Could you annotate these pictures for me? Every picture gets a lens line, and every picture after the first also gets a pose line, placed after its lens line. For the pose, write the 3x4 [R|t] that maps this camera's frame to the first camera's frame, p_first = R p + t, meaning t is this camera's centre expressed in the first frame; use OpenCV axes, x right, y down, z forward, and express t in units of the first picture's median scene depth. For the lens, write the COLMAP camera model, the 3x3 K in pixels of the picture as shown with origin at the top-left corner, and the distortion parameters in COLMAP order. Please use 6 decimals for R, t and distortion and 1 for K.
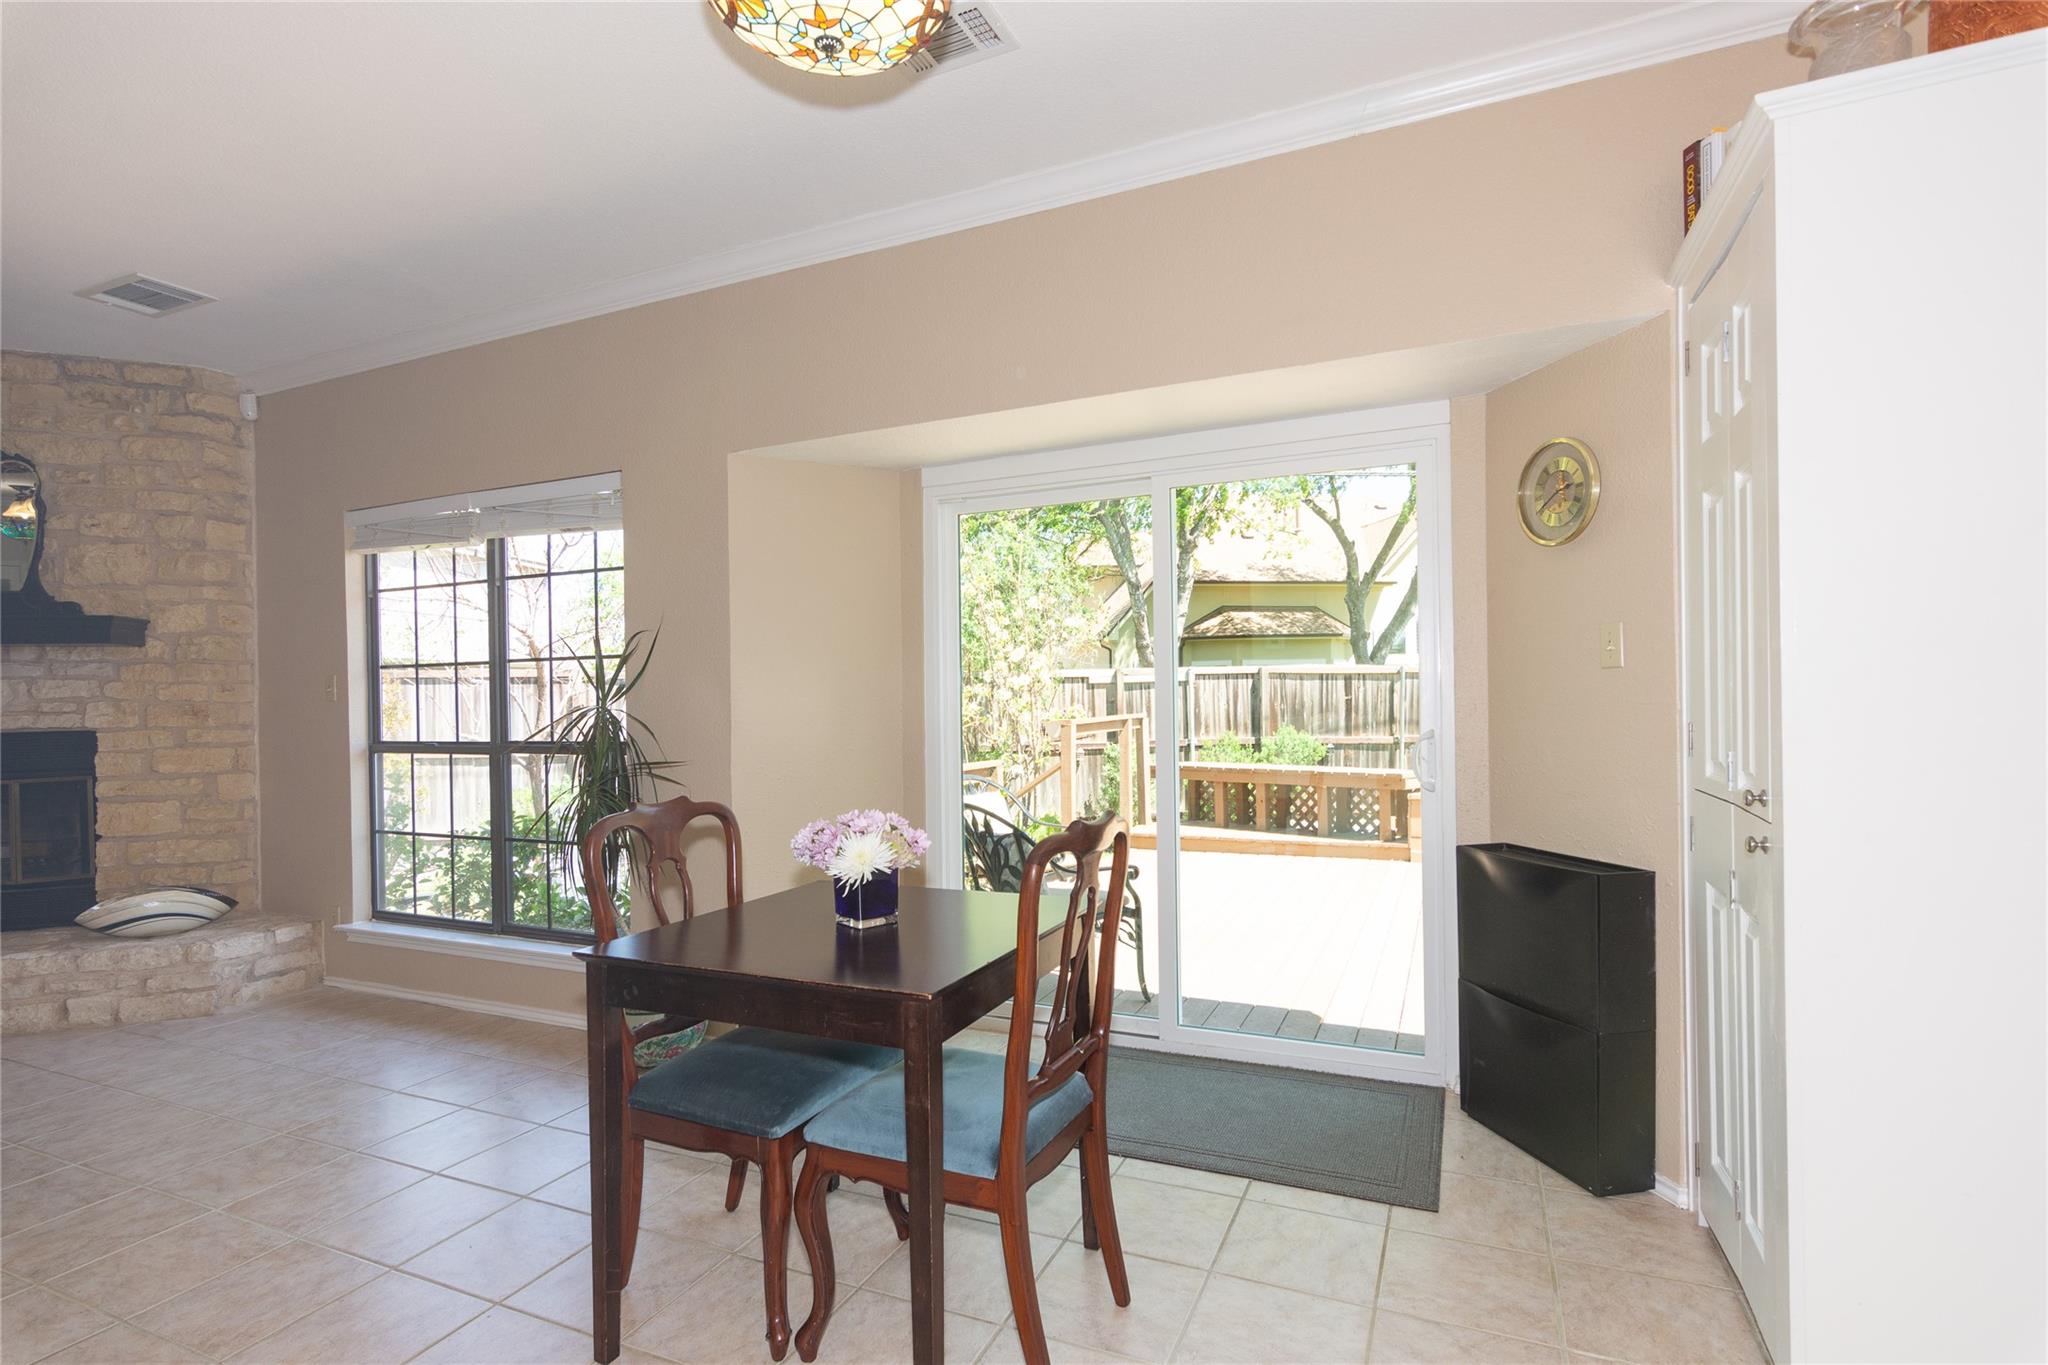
lens RADIAL K [[989.3, 0, 1023.6], [0, 989.3, 696.6], [0, 0, 1]] dist [0.000383, 0.001387]
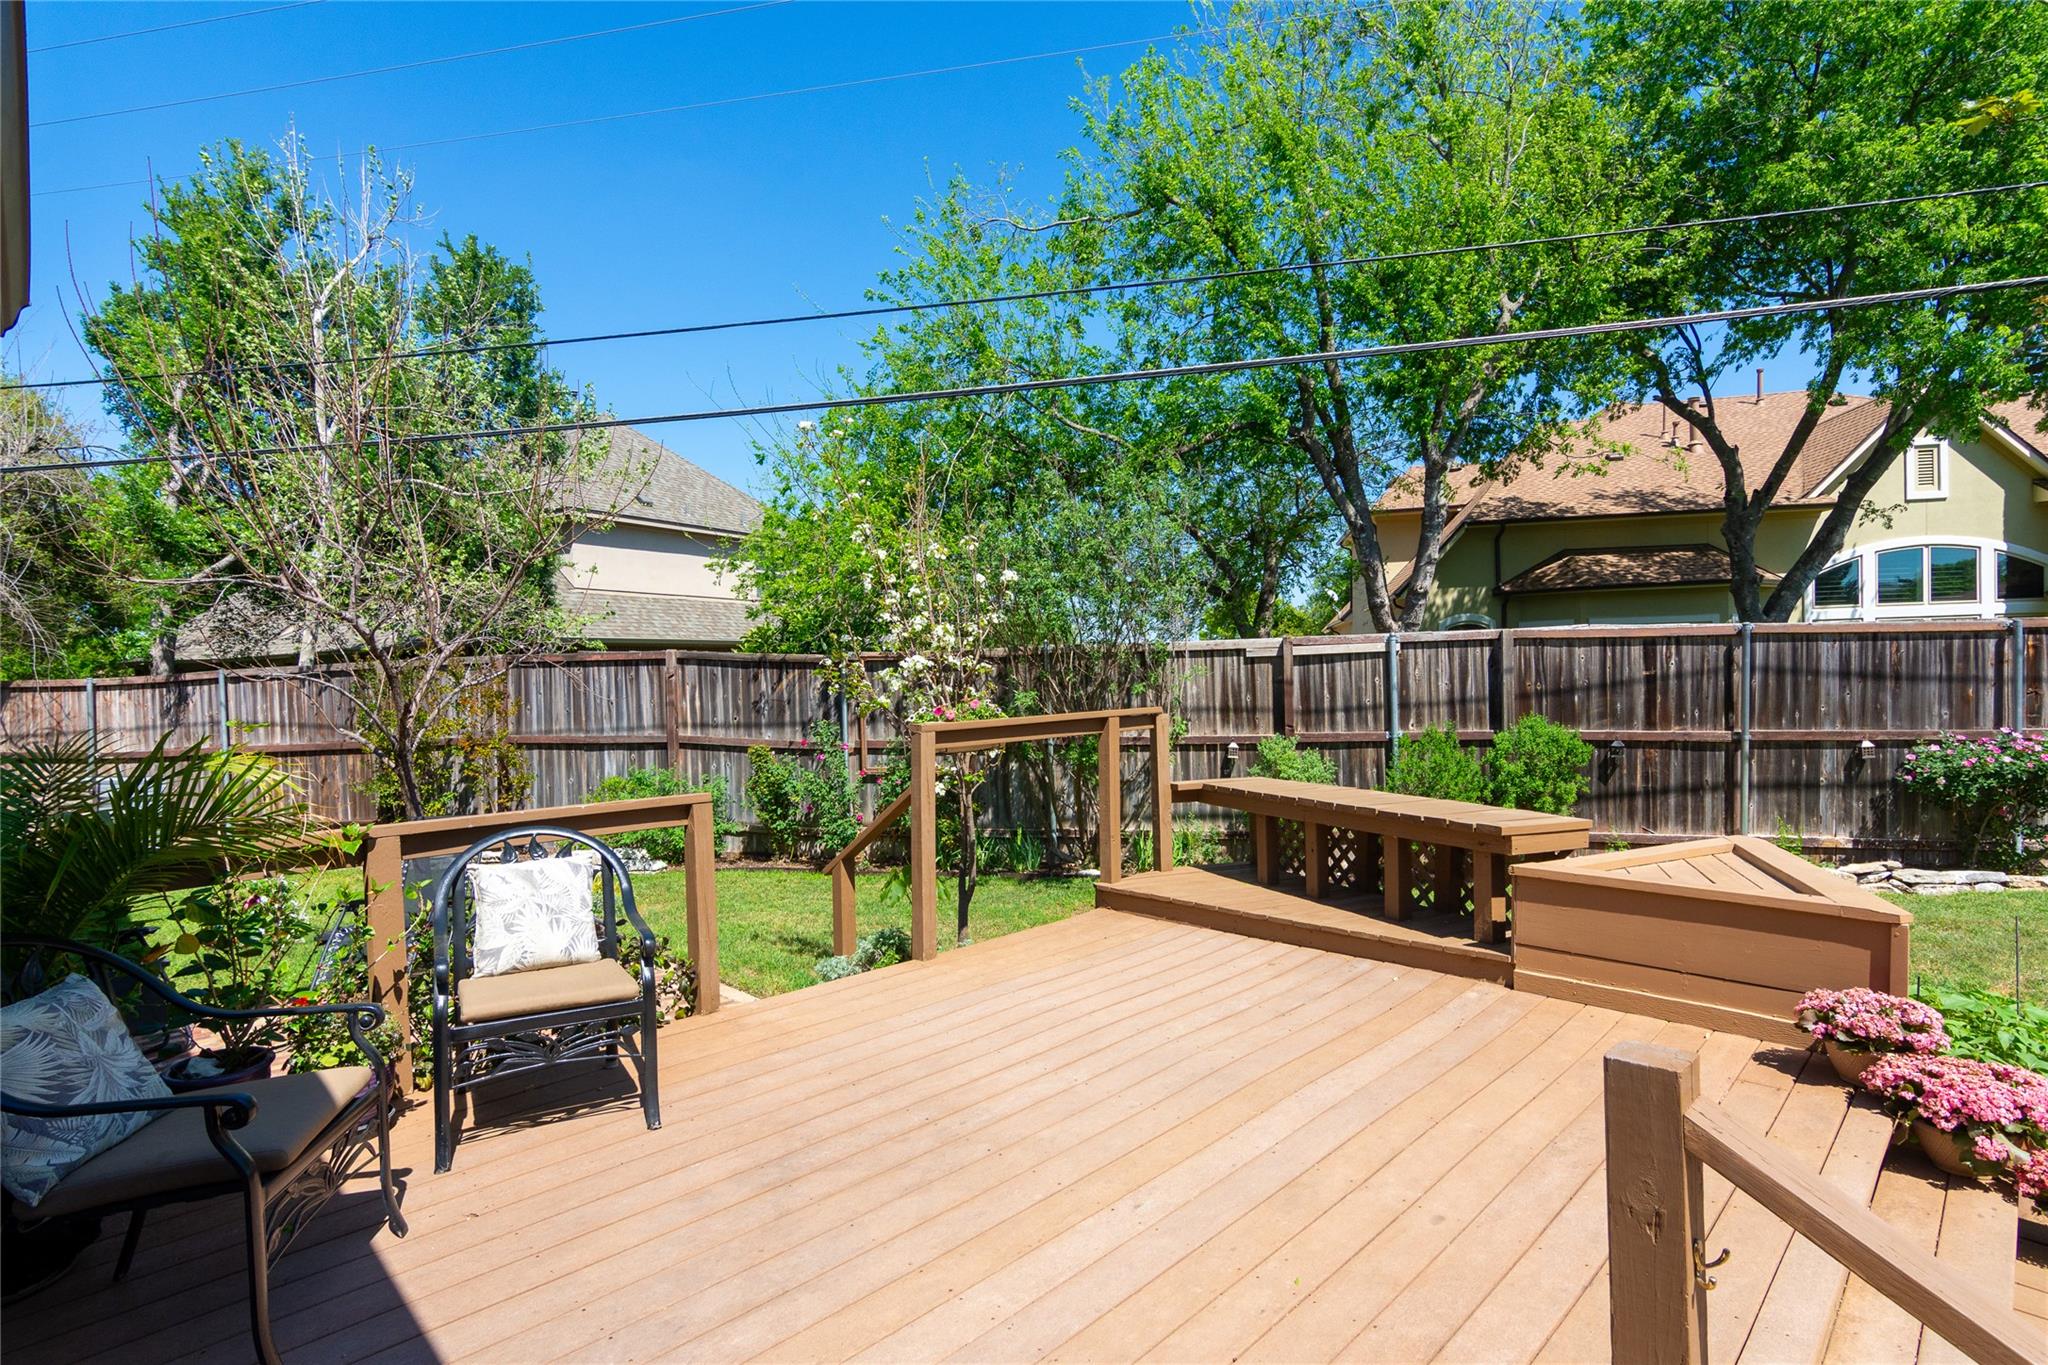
lens RADIAL K [[1011.6, 0, 1023.5], [0, 1011.6, 696.6], [0, 0, 1]] dist [0.001167, 0.002355]
pose [[0.932377, 0.000328, -0.361486, 0.600126], [0.010716, 0.999535, 0.028547, -0.022553], [0.361328, -0.030490, 0.931940, 0.684464]]
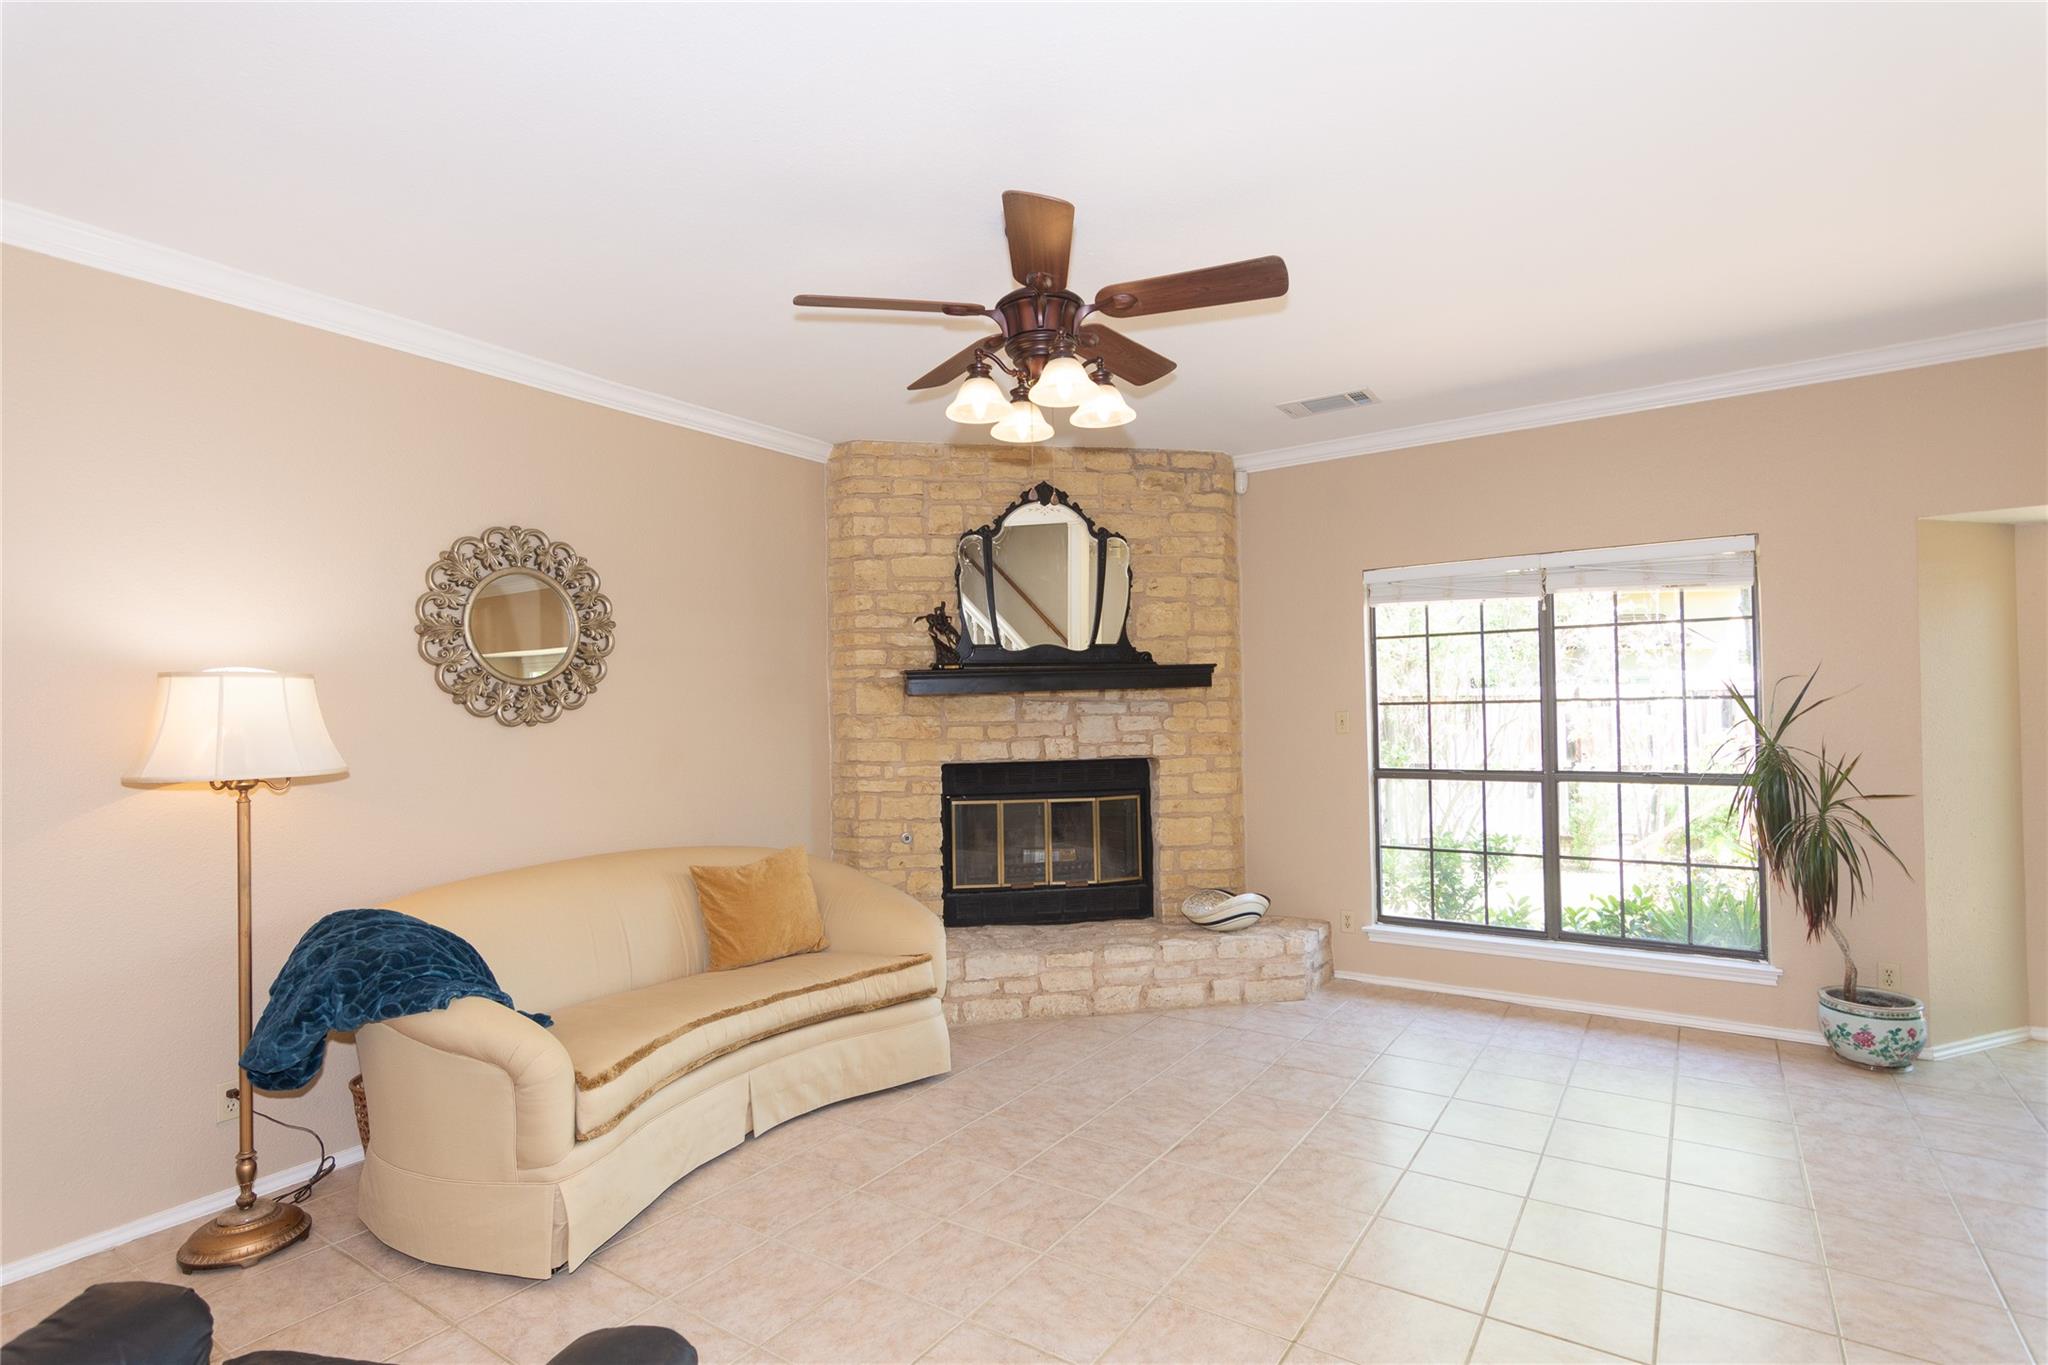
lens RADIAL K [[999.3, 0, 1025.5], [0, 999.3, 696.5], [0, 0, 1]] dist [0.003818, 0.001466]
pose [[0.985061, -0.004806, -0.172140, -0.870002], [0.002883, 0.999931, -0.011424, -0.026429], [0.172183, 0.010757, 0.985006, -0.223293]]
